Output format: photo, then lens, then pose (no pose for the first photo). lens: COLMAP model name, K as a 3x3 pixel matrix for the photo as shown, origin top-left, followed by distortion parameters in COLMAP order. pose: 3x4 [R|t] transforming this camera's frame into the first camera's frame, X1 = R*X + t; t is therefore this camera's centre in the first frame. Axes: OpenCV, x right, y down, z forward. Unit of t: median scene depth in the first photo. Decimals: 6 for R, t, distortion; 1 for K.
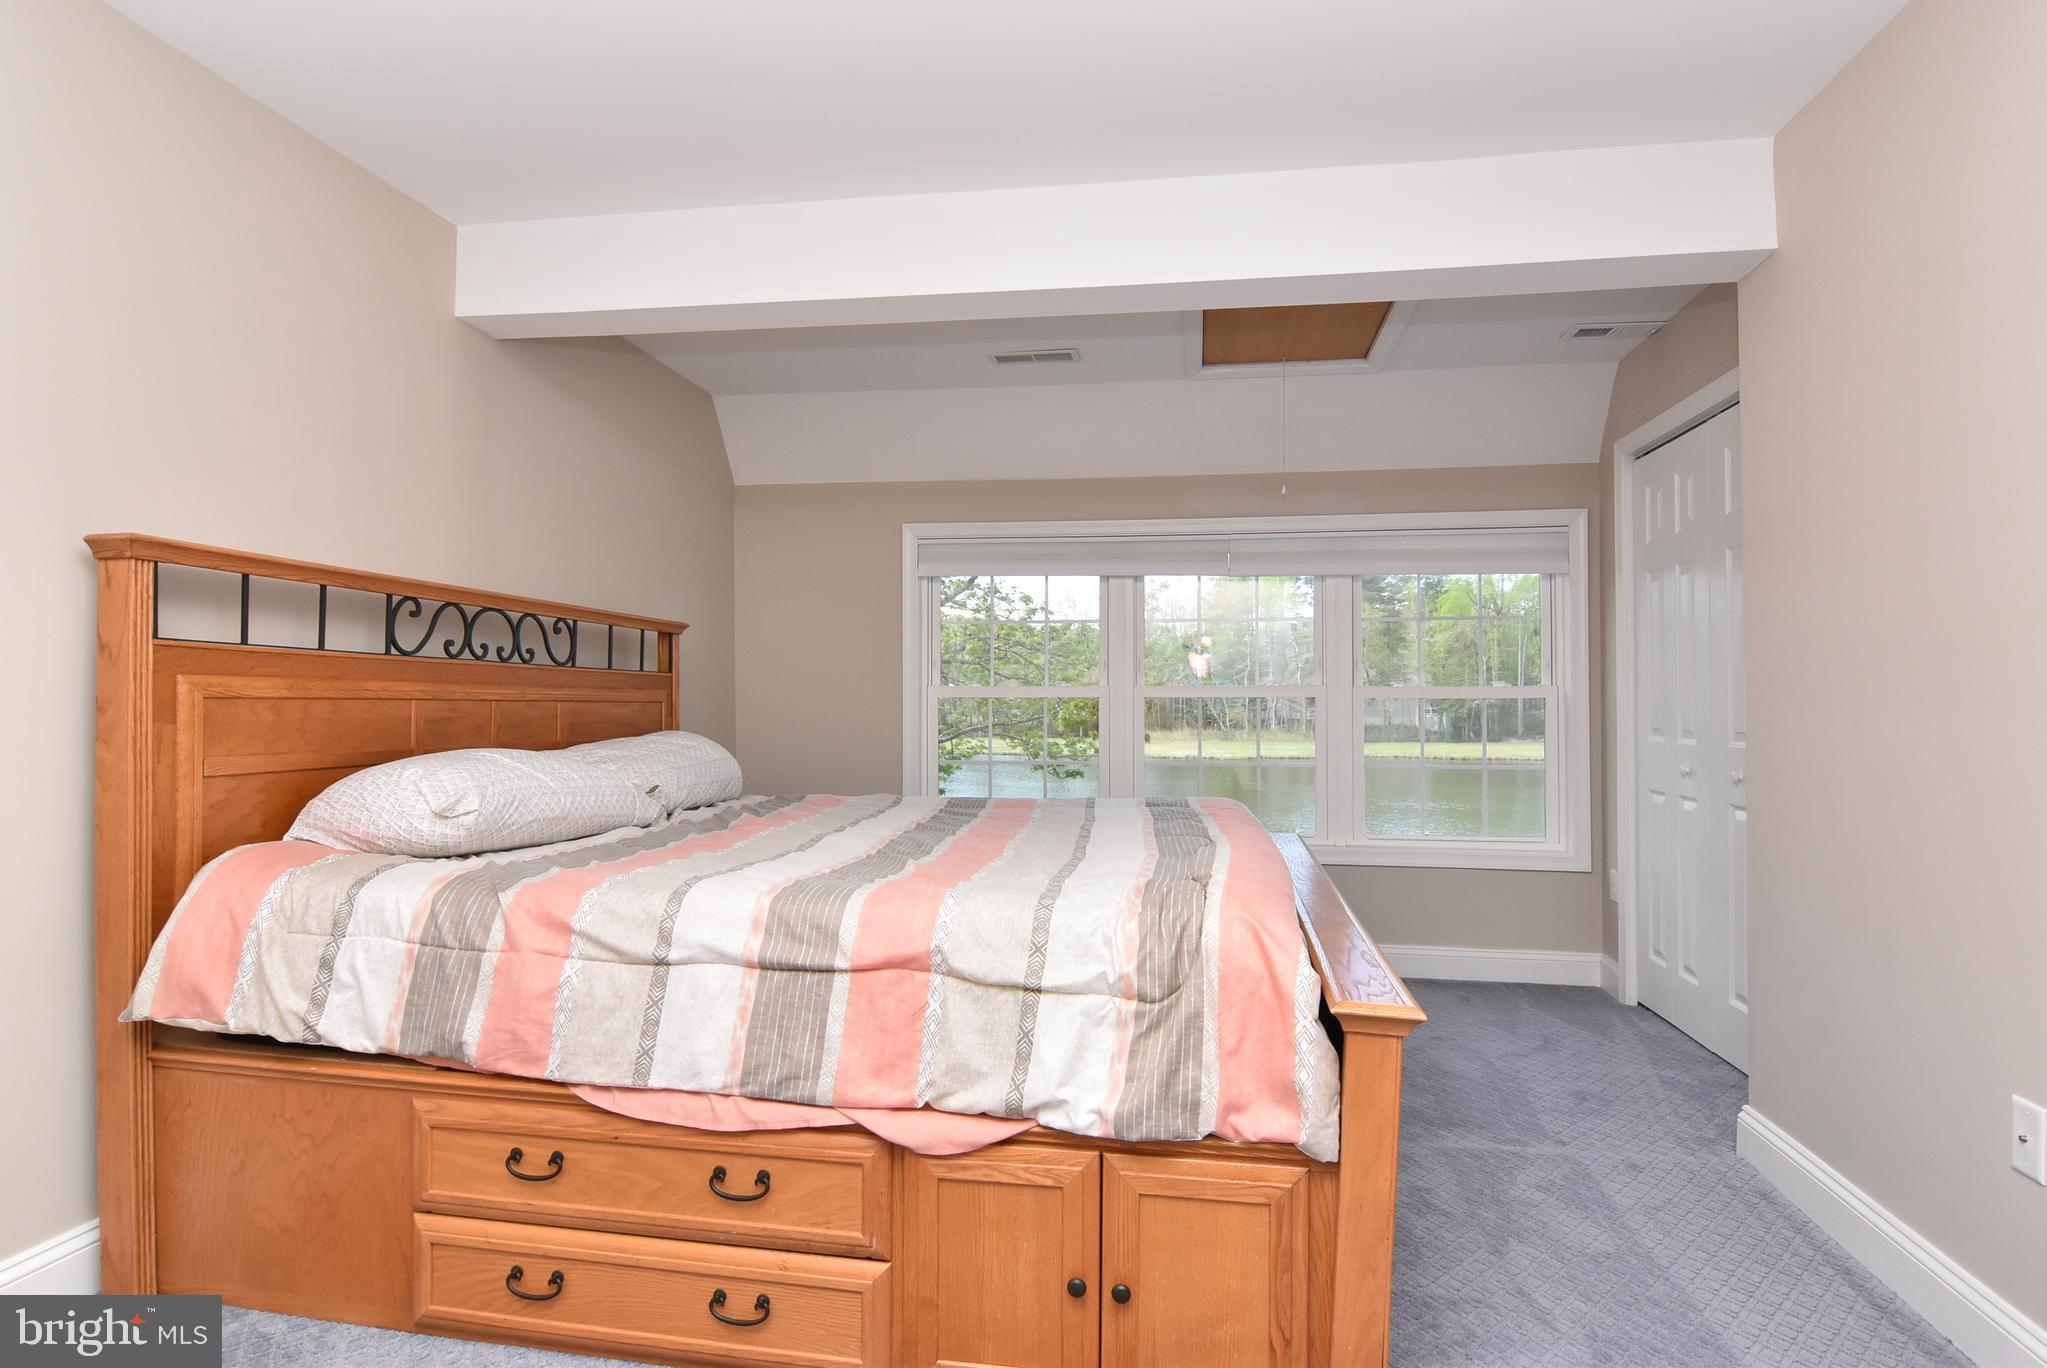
lens RADIAL K [[1088.1, 0, 1034.1], [0, 1088.1, 674.4], [0, 0, 1]] dist [0.003990, -0.018554]
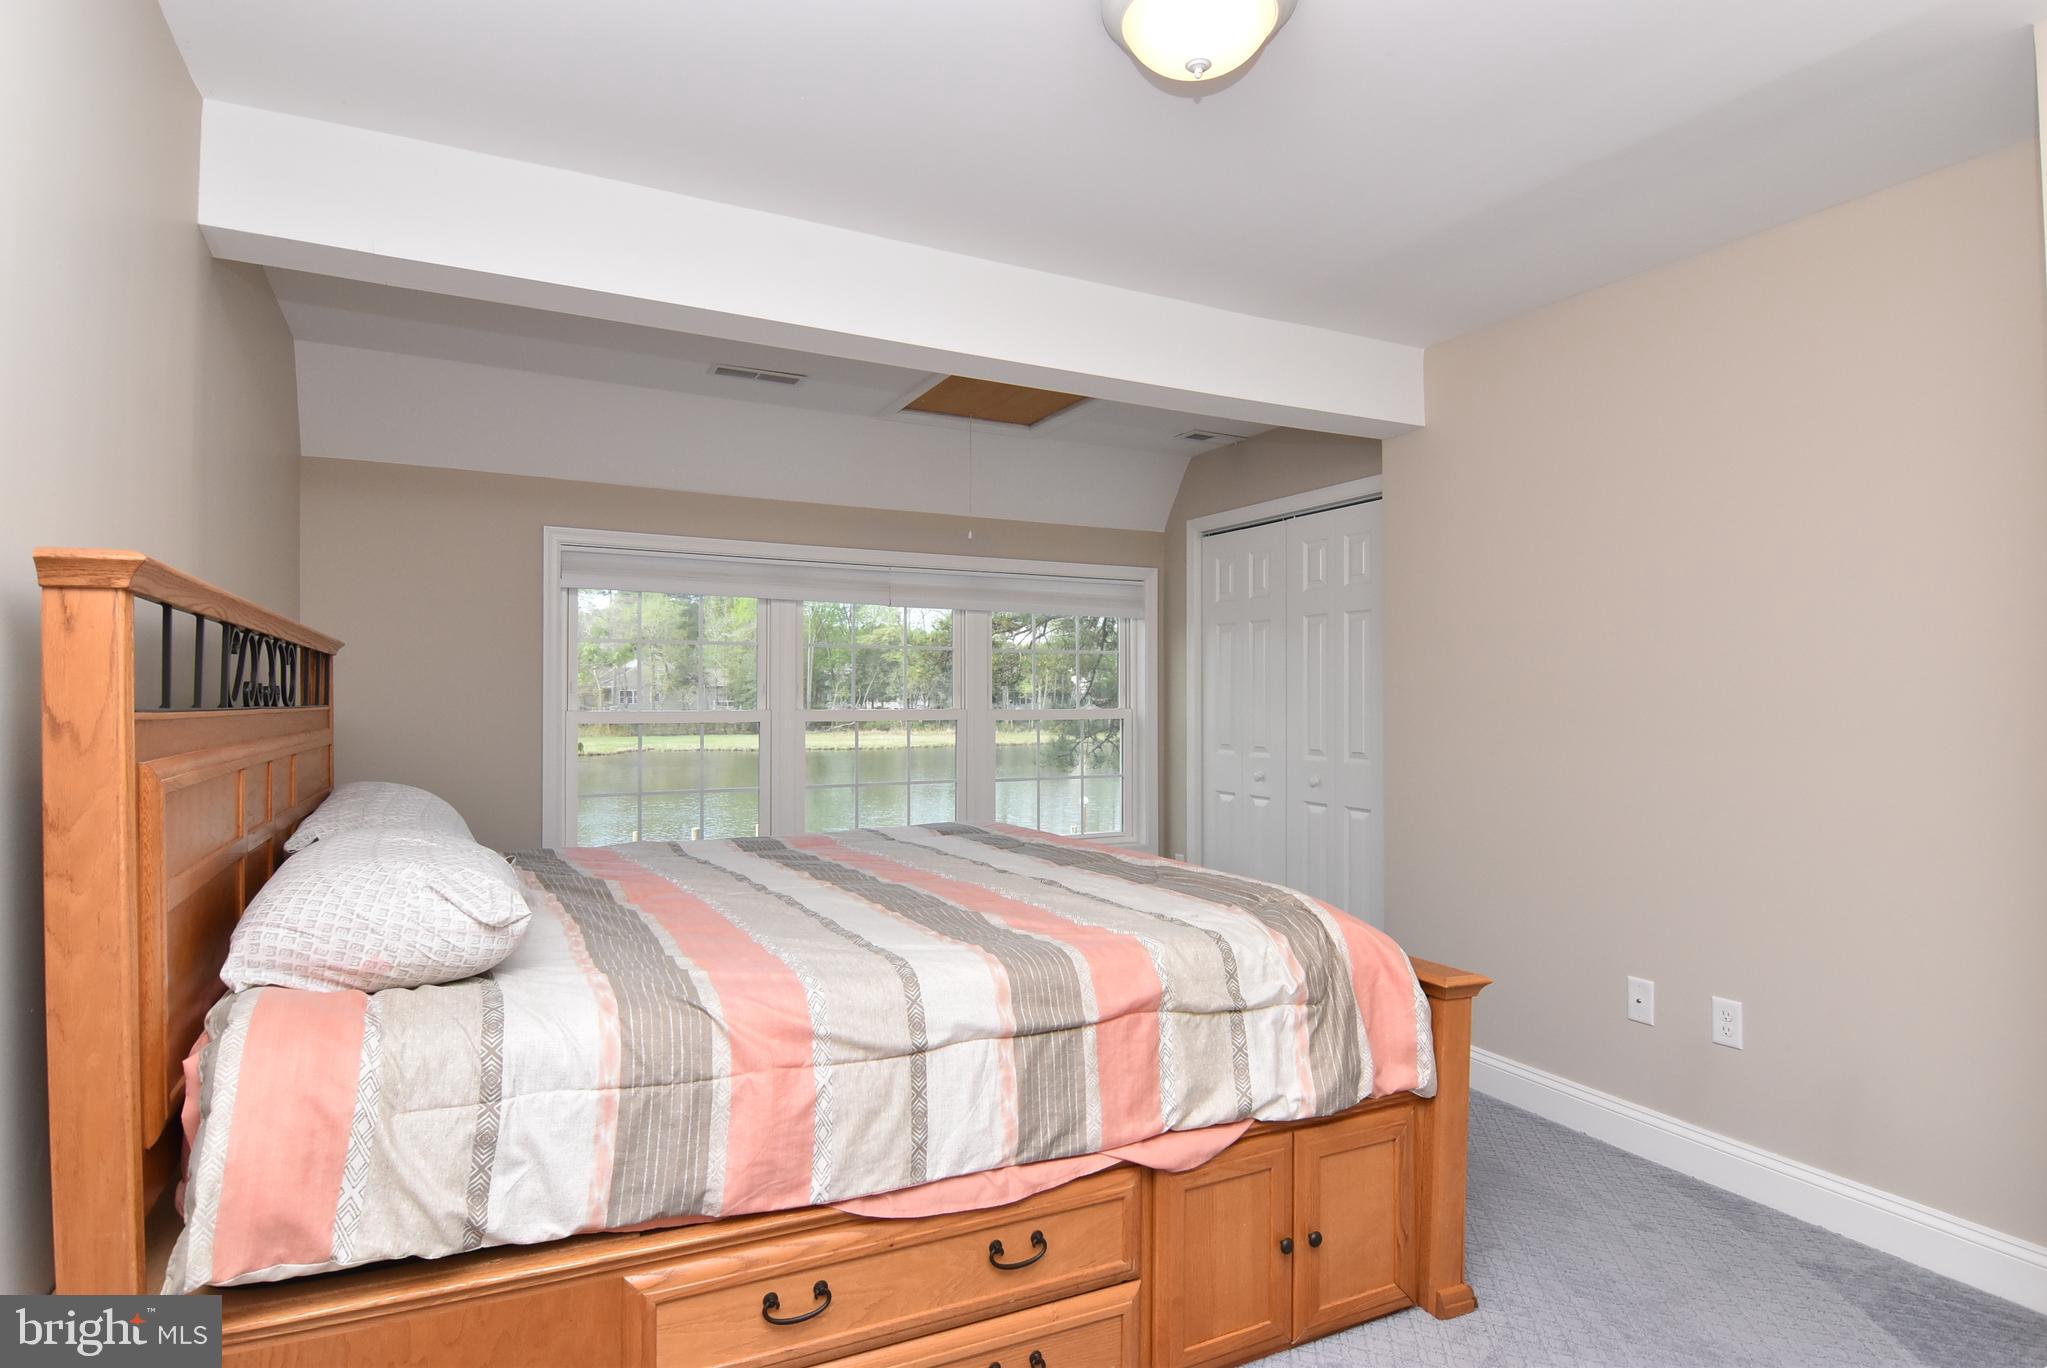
lens RADIAL K [[1088.1, 0, 1018.9], [0, 1088.1, 673.4], [0, 0, 1]] dist [0.003990, -0.018554]
pose [[0.807535, 0.011228, 0.589713, -0.850921], [-0.015289, 0.999881, 0.001898, -0.072427], [-0.589622, -0.010549, 0.807611, 0.177025]]
